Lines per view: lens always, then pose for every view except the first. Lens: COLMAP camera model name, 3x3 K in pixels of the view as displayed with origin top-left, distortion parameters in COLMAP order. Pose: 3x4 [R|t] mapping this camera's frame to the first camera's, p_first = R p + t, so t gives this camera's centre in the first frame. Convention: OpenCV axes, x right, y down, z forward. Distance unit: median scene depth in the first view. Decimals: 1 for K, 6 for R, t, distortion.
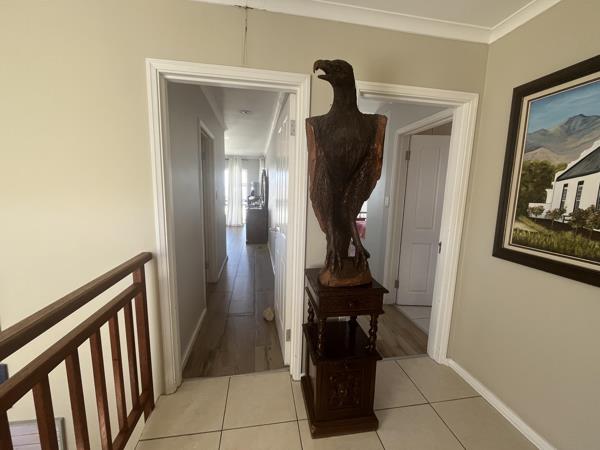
lens RADIAL K [[245.4, 0, 297.6], [0, 245.4, 225.1], [0, 0, 1]] dist [0.000173, -0.001000]
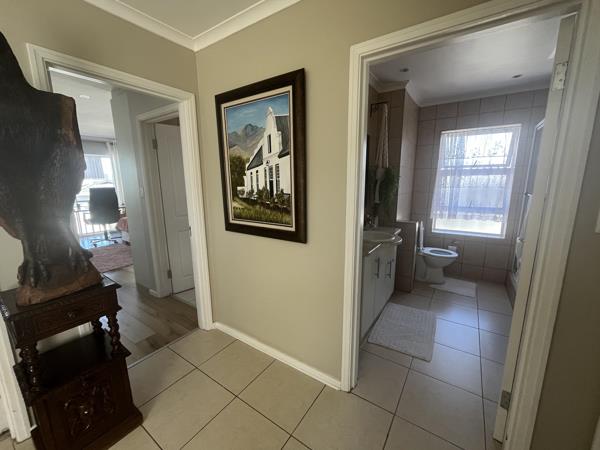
lens RADIAL K [[245.4, 0, 299.1], [0, 245.4, 225.2], [0, 0, 1]] dist [0.000173, -0.001000]
pose [[0.688837, -0.161840, 0.706620, 0.197924], [0.130859, 0.986508, 0.098378, 0.029309], [-0.713007, 0.024701, 0.700721, -0.178727]]
